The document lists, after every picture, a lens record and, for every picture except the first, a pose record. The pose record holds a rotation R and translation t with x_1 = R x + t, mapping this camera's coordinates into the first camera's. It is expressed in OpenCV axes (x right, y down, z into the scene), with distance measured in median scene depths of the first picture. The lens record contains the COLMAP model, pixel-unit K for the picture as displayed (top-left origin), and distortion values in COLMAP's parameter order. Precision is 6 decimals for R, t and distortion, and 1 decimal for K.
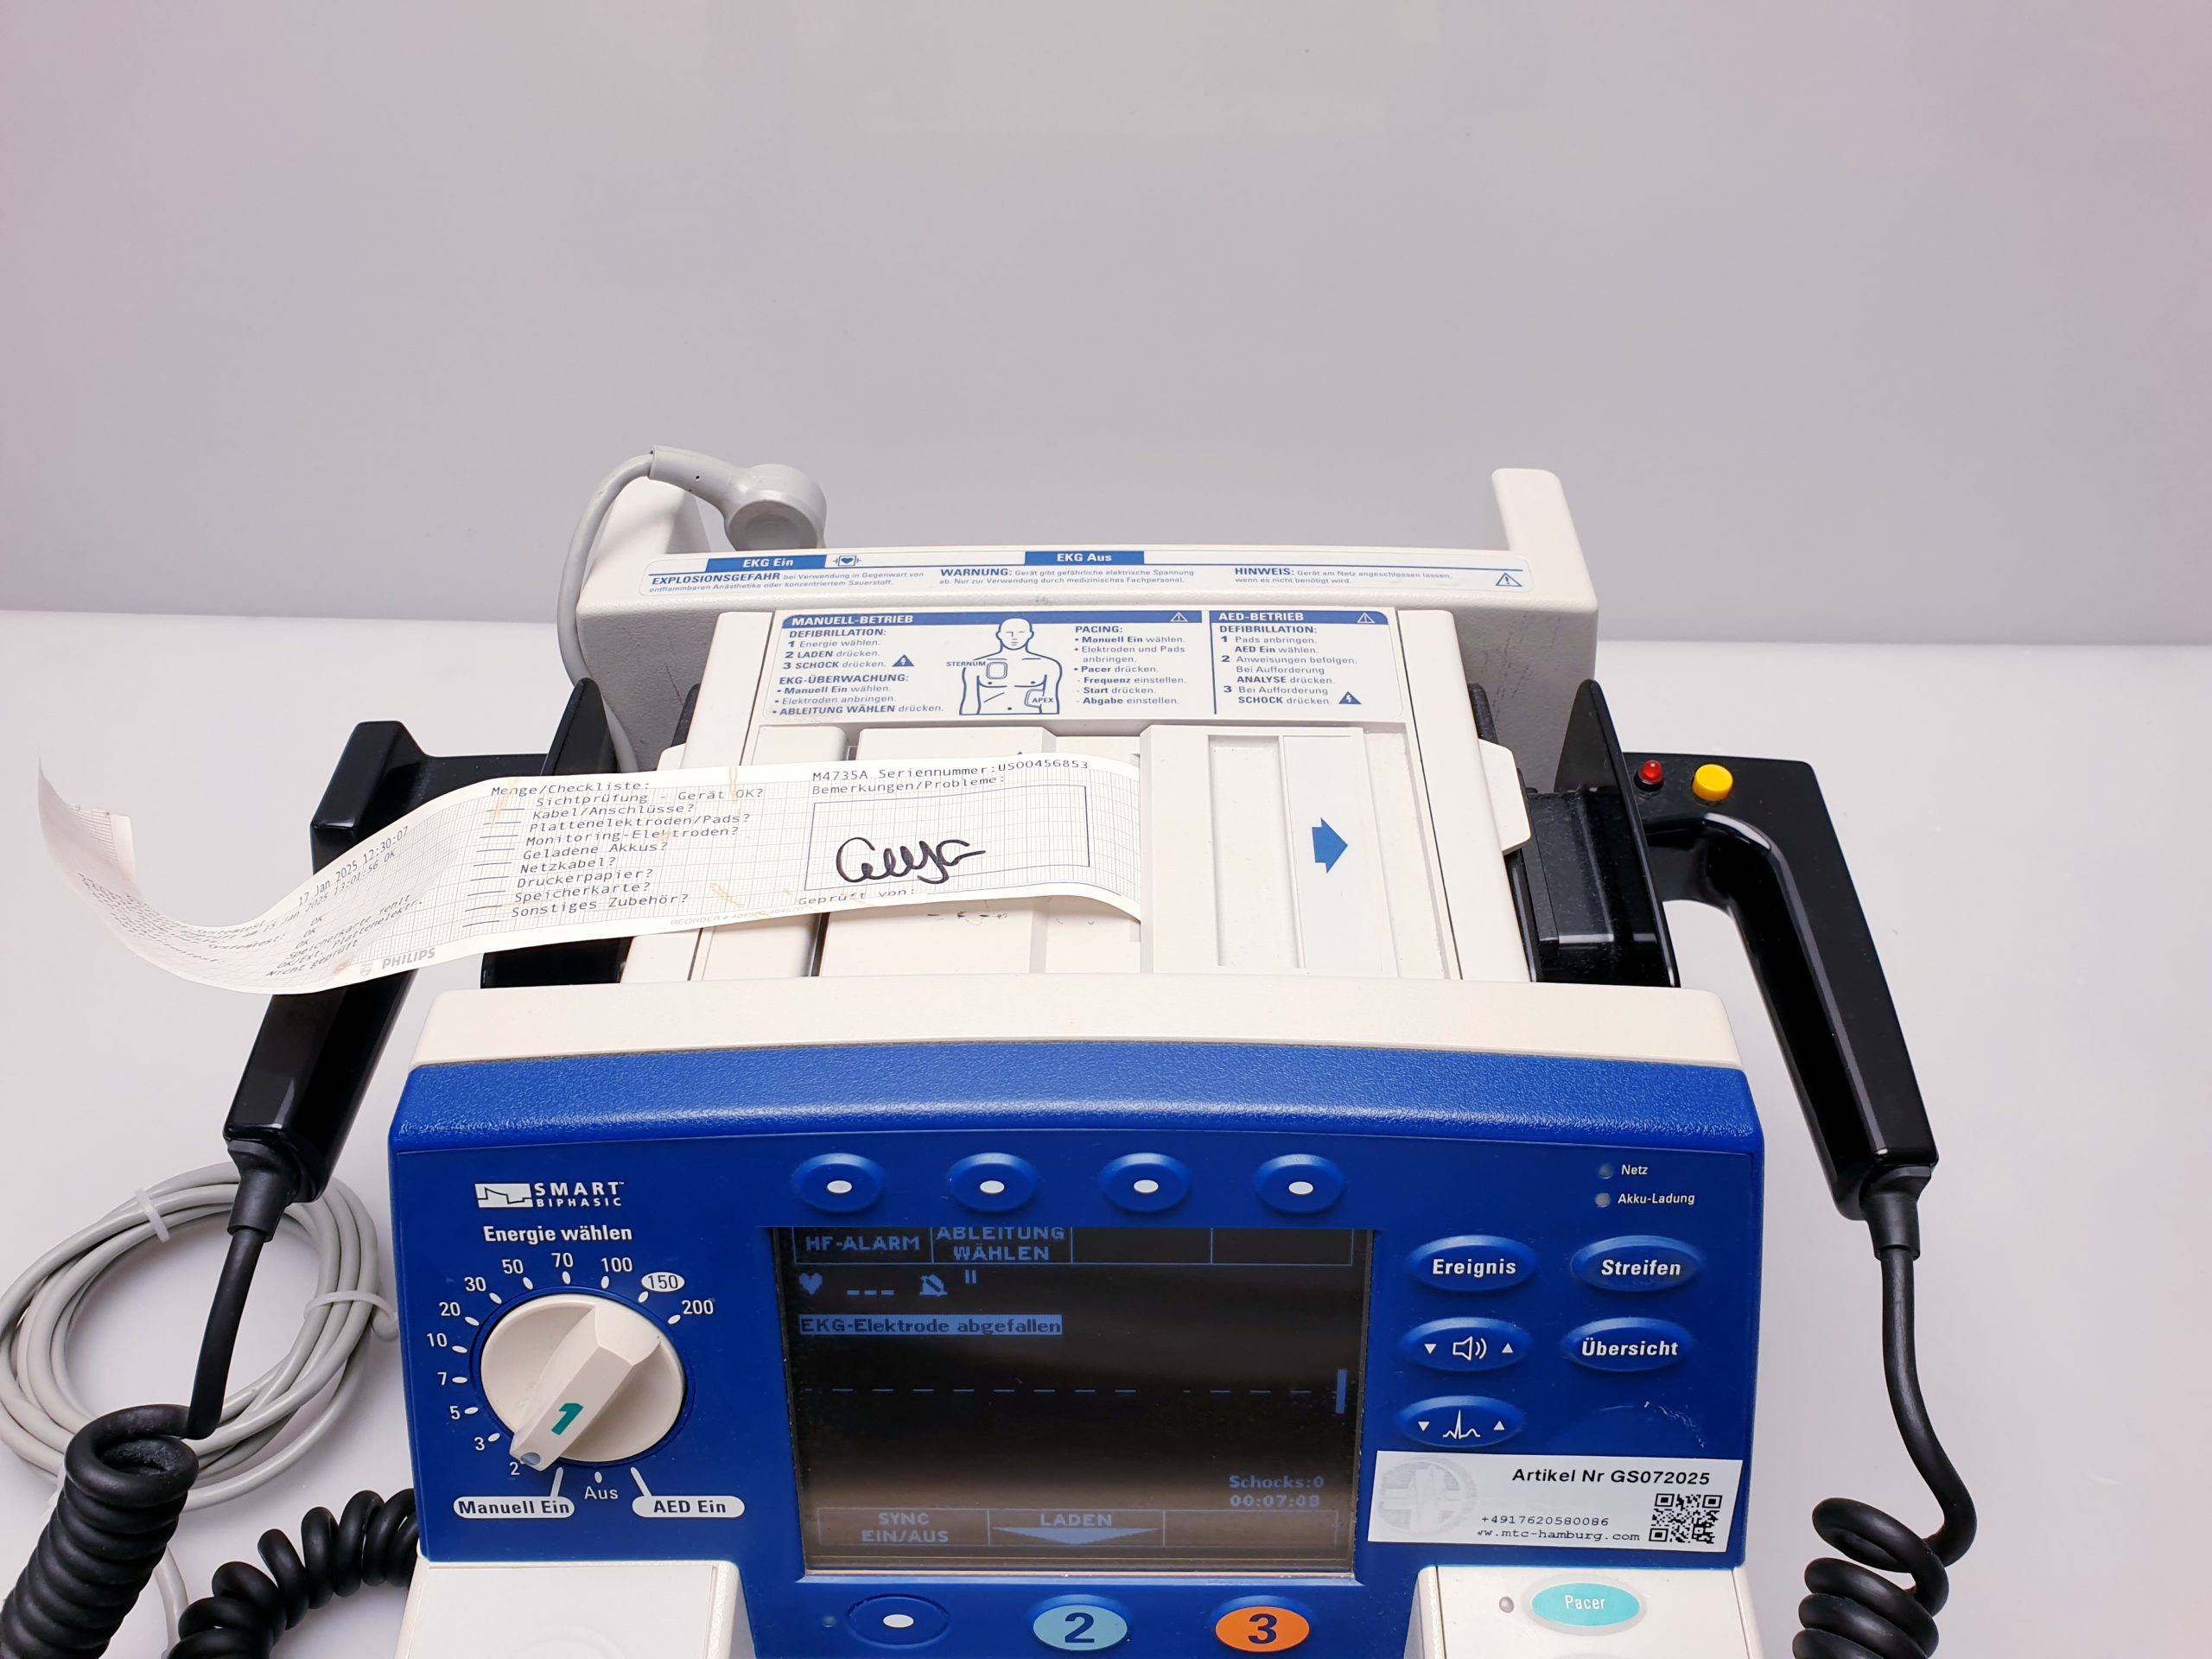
lens RADIAL K [[1752.7, 0, 1100.1], [0, 1752.7, 820.0], [0, 0, 1]] dist [-0.022089, 0.002395]
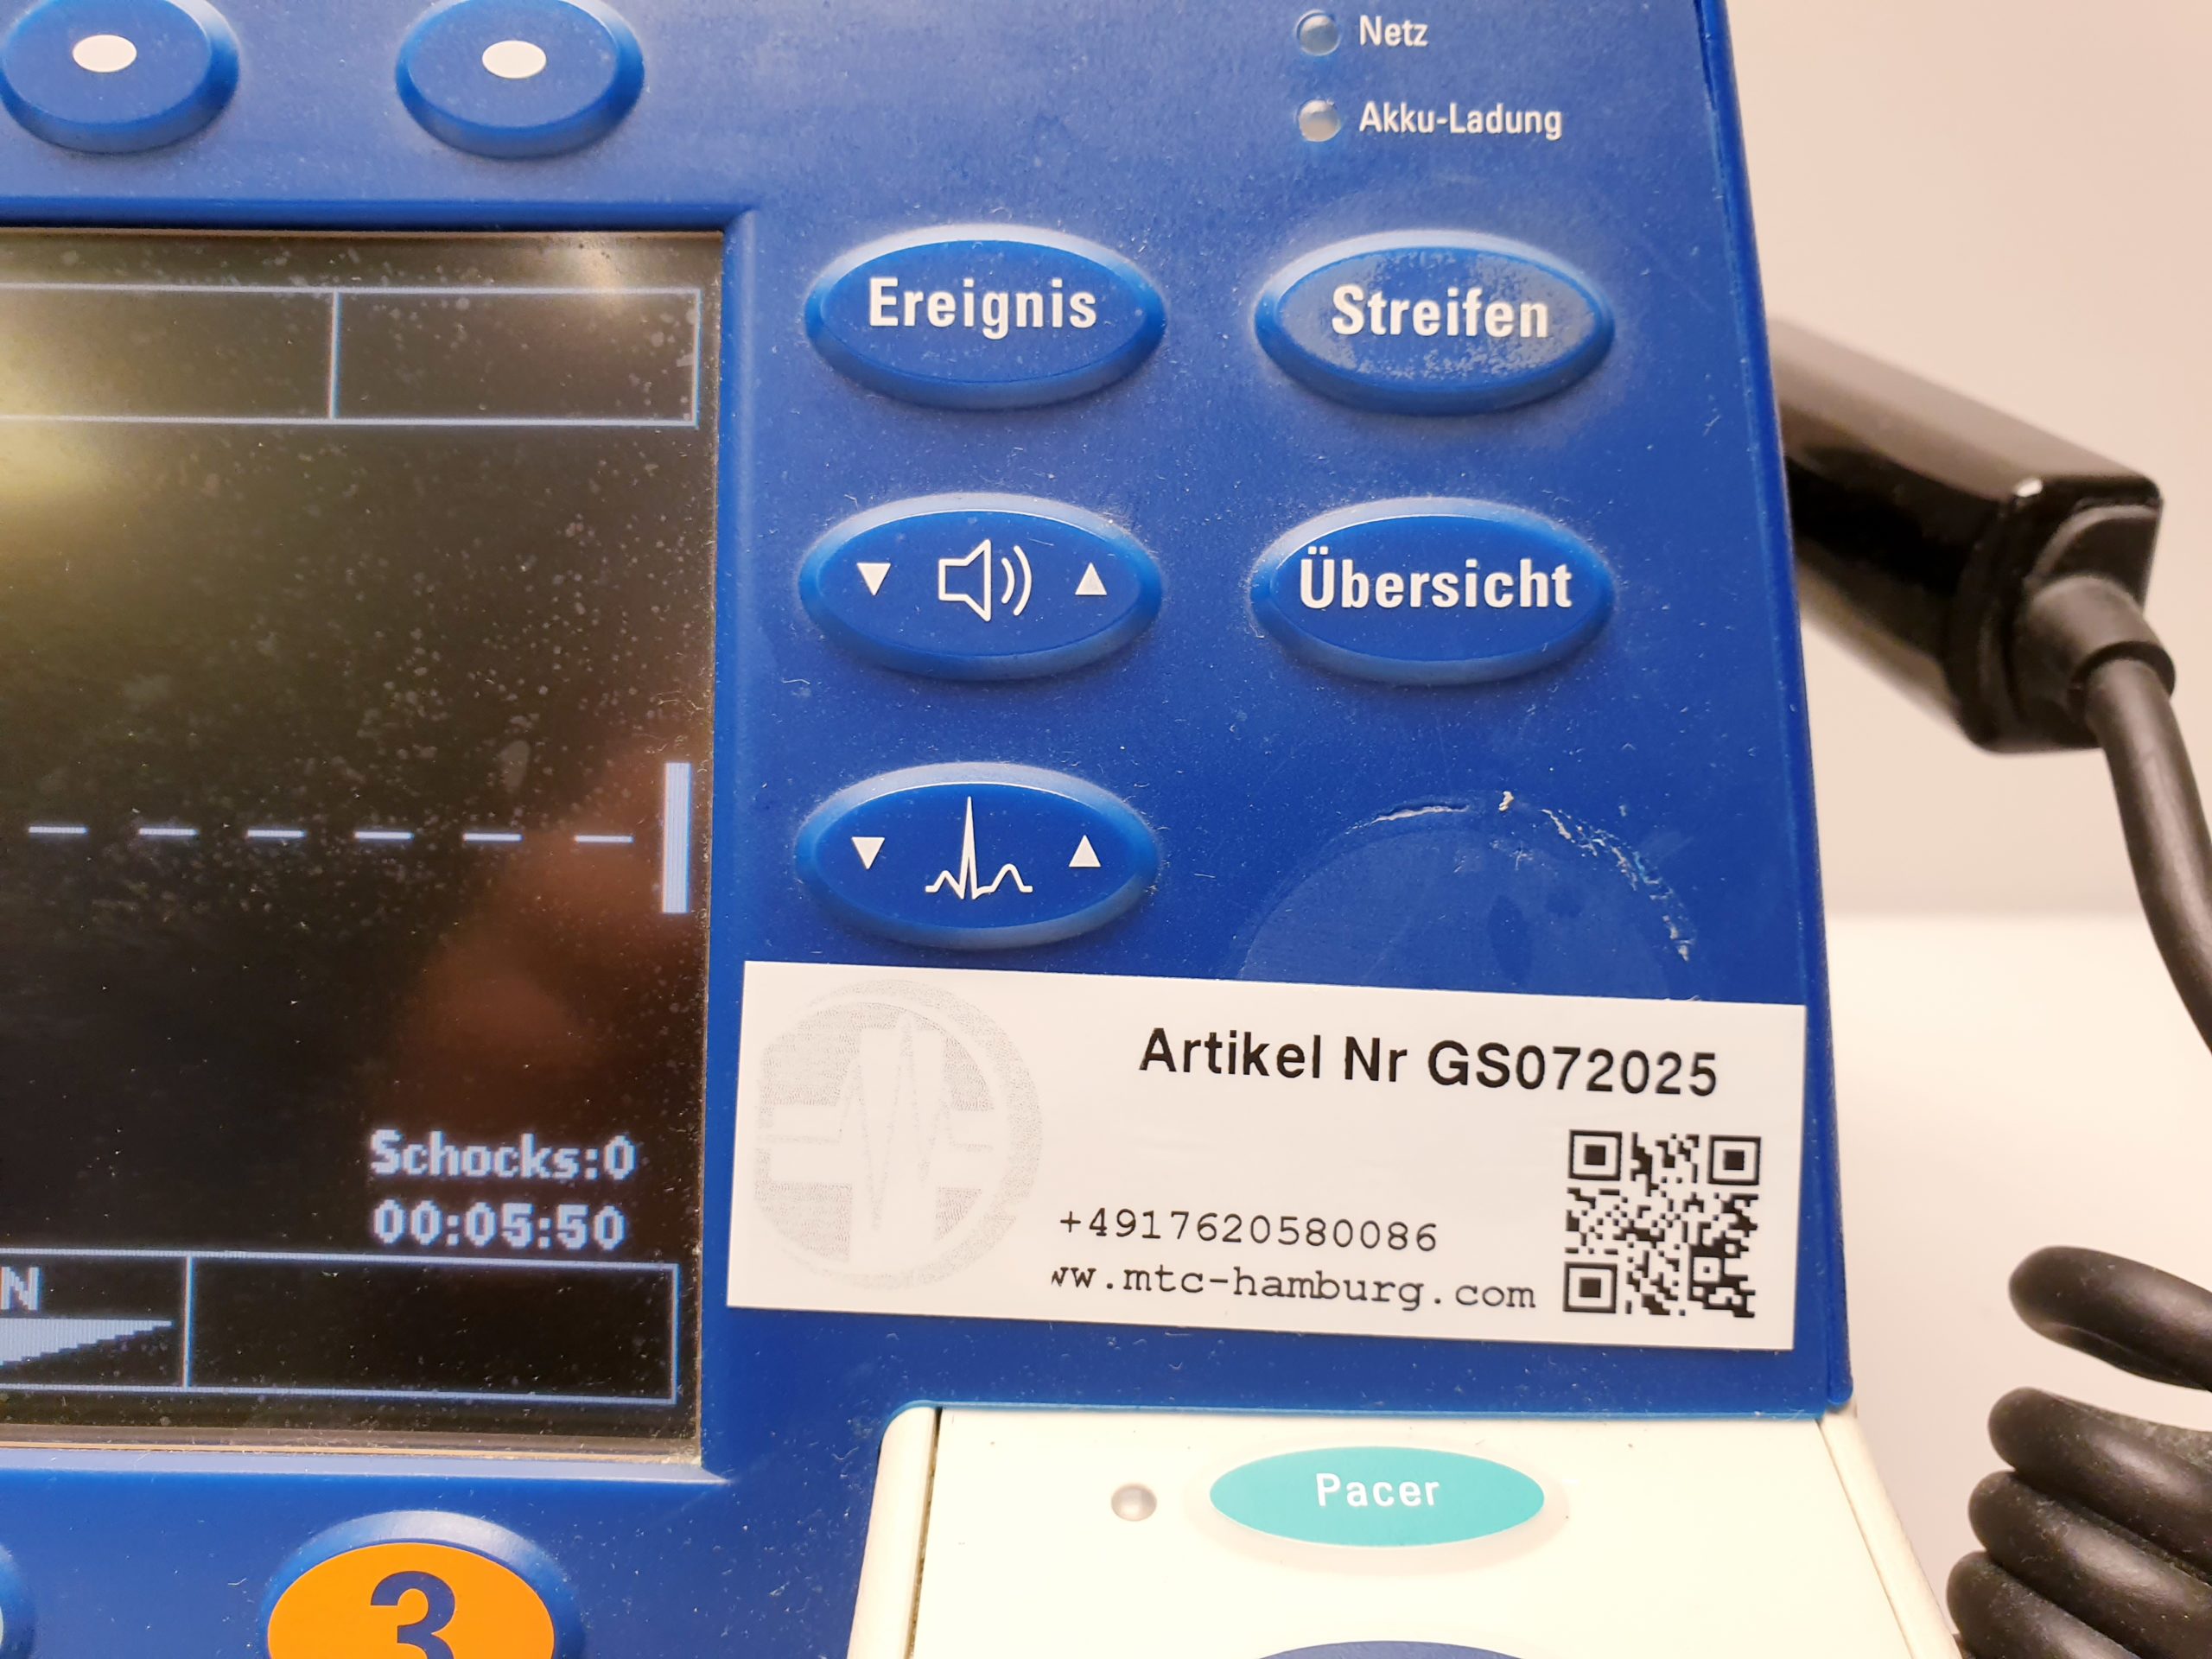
lens RADIAL K [[1894.7, 0, 1106.0], [0, 1894.7, 829.5], [0, 0, 1]] dist [0.120312, -0.730337]
pose [[0.999667, 0.024607, 0.007802, 0.225755], [-0.019468, 0.917125, -0.398124, 0.483882], [-0.016952, 0.397839, 0.917299, 0.640963]]
